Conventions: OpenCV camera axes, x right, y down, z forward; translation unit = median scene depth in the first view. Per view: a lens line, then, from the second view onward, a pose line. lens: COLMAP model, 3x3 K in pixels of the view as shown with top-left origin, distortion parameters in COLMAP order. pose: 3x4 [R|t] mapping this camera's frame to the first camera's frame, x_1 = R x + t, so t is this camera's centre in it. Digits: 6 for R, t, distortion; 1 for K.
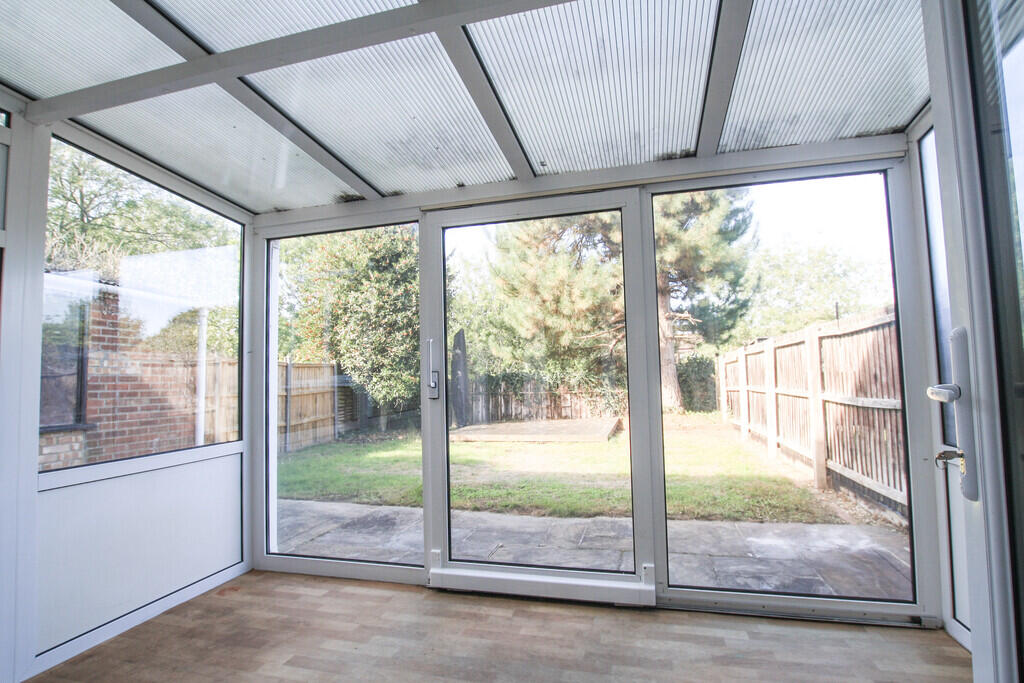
lens RADIAL K [[511.5, 0, 513.3], [0, 511.5, 343.9], [0, 0, 1]] dist [-0.019251, 0.000710]
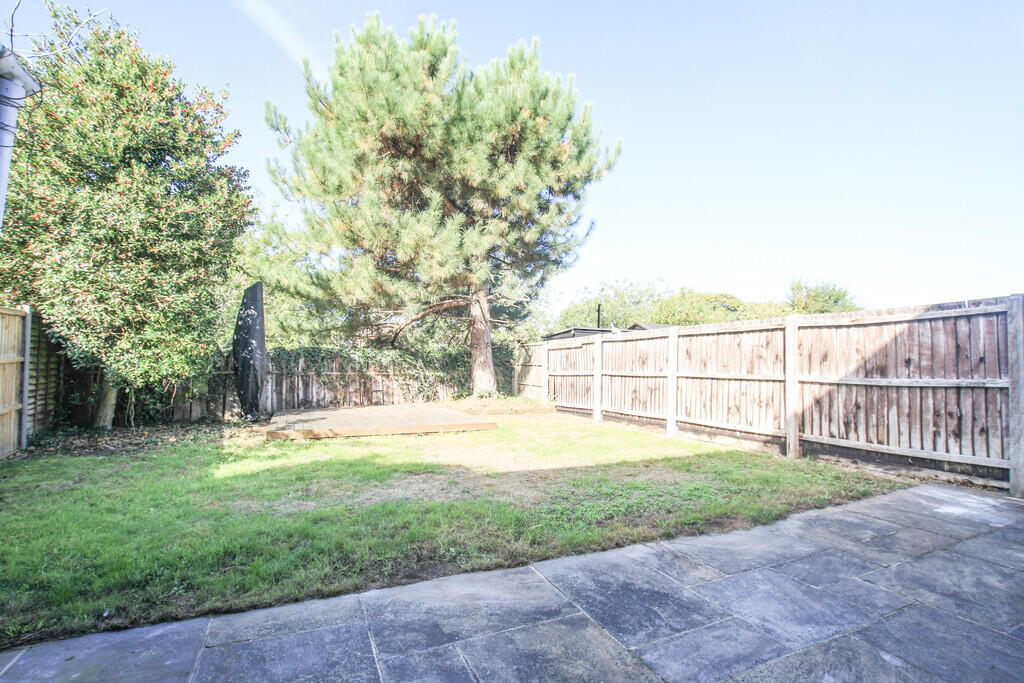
lens RADIAL K [[477.5, 0, 513.7], [0, 477.5, 344.9], [0, 0, 1]] dist [-0.023848, -0.000256]
pose [[0.756272, 0.059290, 0.651565, -0.284919], [-0.073987, 0.997247, -0.004869, 0.039044], [-0.650060, -0.044525, 0.758577, 0.291191]]
